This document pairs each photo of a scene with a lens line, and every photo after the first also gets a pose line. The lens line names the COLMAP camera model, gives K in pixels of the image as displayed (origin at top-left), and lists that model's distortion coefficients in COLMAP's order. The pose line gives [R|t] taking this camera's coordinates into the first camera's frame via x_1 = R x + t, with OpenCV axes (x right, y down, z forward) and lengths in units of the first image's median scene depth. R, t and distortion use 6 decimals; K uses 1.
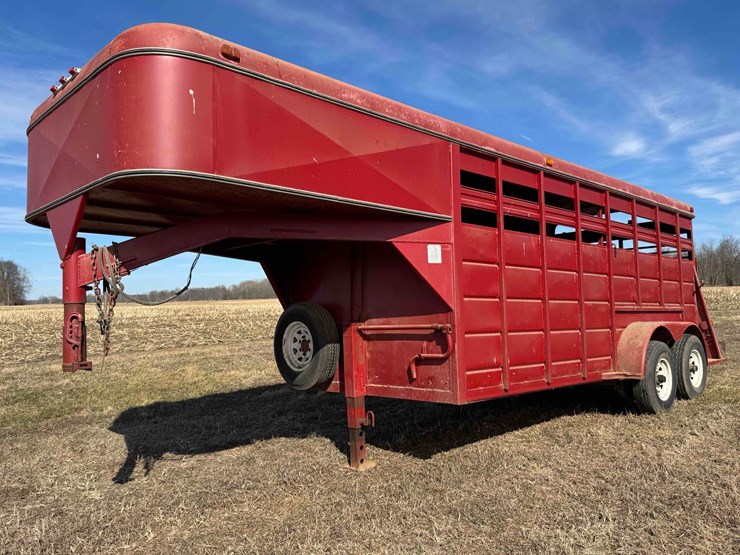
lens RADIAL K [[595.5, 0, 372.7], [0, 595.5, 279.8], [0, 0, 1]] dist [0.139263, -0.261664]
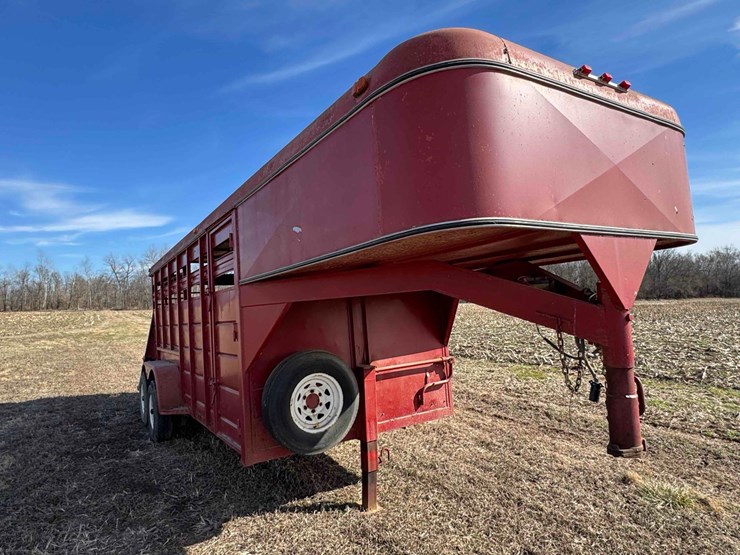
lens RADIAL K [[443.7, 0, 370.0], [0, 443.7, 277.5], [0, 0, 1]] dist [-0.003269, 0.001670]
pose [[0.198084, 0.081740, 0.976771, -0.780798], [-0.015531, 0.996653, -0.080254, -0.017477], [-0.980062, 0.000727, 0.198691, 0.845594]]
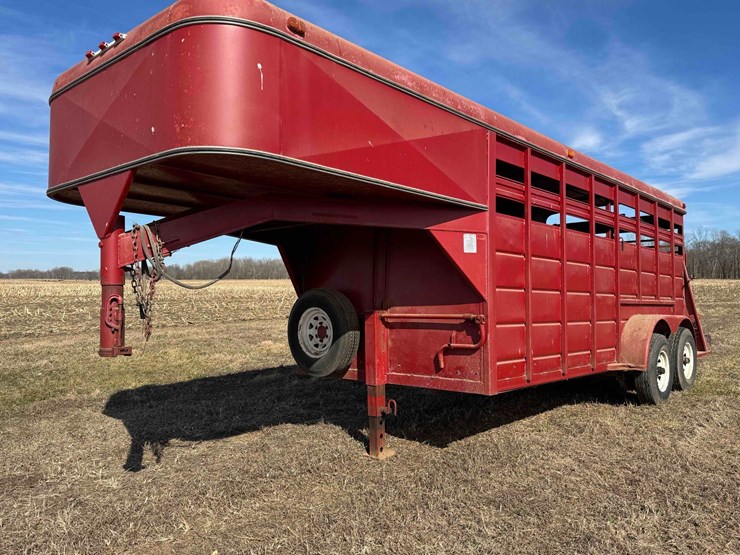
lens RADIAL K [[595.5, 0, 372.7], [0, 595.5, 279.8], [0, 0, 1]] dist [0.139263, -0.261664]
pose [[0.997049, 0.026435, 0.072074, -0.109977], [-0.028344, 0.999271, 0.025594, -0.003215], [-0.071345, -0.027561, 0.997071, 0.020294]]
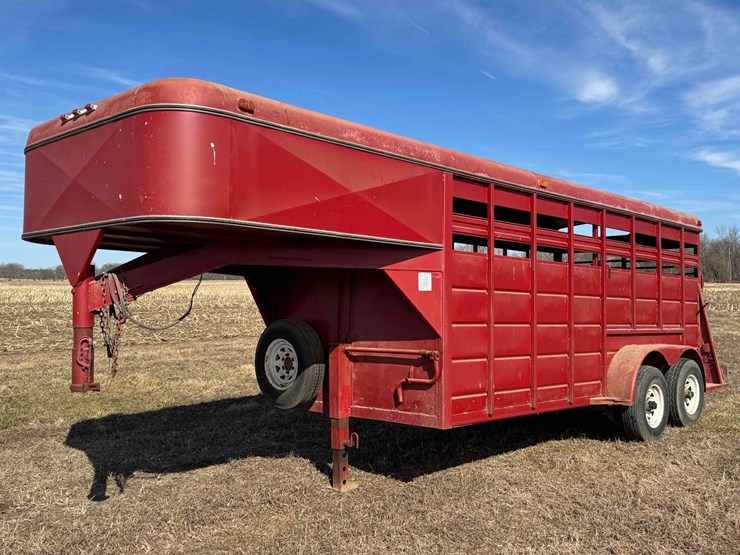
lens RADIAL K [[747.0, 0, 373.0], [0, 747.0, 279.1], [0, 0, 1]] dist [0.187483, -0.420156]
pose [[0.998544, 0.032475, 0.043070, -0.035155], [-0.033536, 0.999146, 0.024153, -0.065853], [-0.042249, -0.025562, 0.998780, -0.239392]]
